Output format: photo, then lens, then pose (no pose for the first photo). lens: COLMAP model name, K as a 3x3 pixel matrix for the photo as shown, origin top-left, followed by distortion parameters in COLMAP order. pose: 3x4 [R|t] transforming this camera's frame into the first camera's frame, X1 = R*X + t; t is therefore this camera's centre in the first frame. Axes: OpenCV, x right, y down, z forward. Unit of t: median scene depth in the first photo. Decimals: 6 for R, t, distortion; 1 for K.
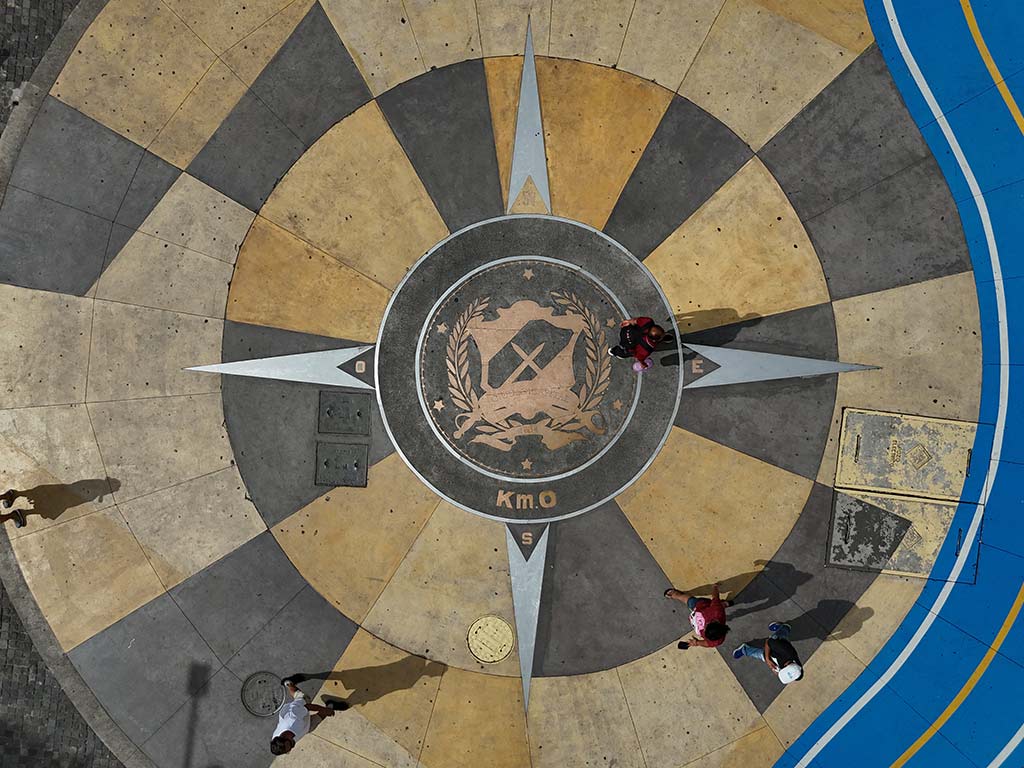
lens RADIAL K [[716.0, 0, 516.0], [0, 716.0, 382.1], [0, 0, 1]] dist [-0.002652, -0.002490]
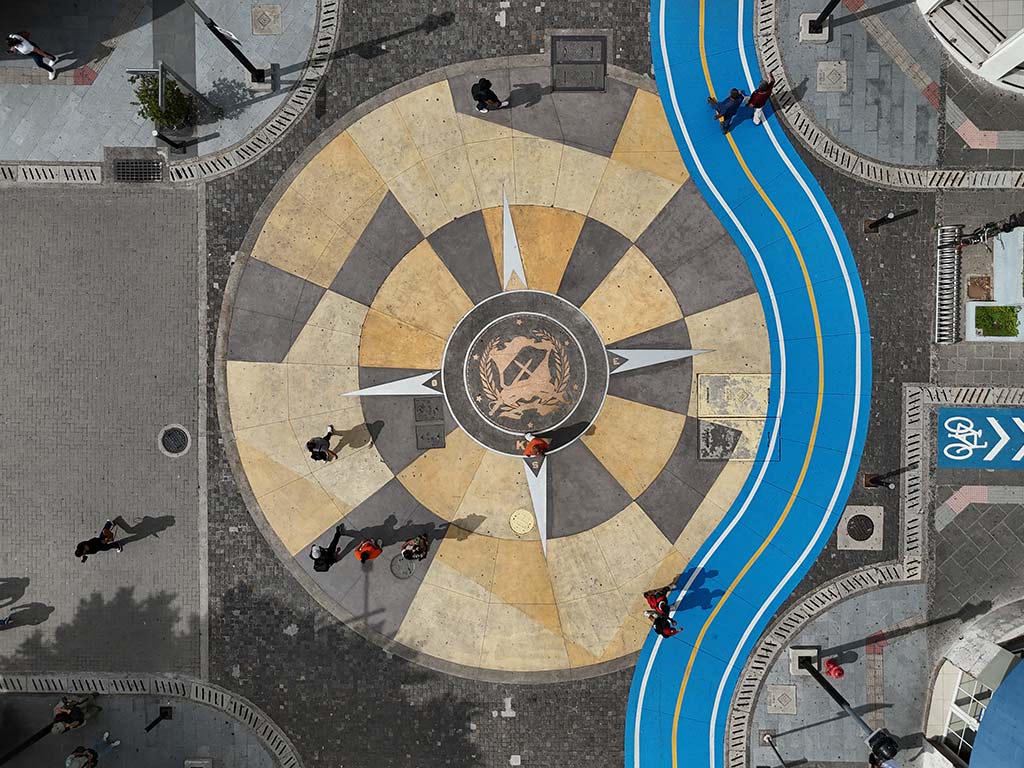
lens RADIAL K [[716.0, 0, 509.3], [0, 716.0, 385.5], [0, 0, 1]] dist [-0.002652, -0.002490]
pose [[0.993018, -0.117794, 0.006253, -0.038490], [0.117724, 0.992990, 0.010539, -0.011518], [-0.007450, -0.009729, 0.999925, -0.843453]]
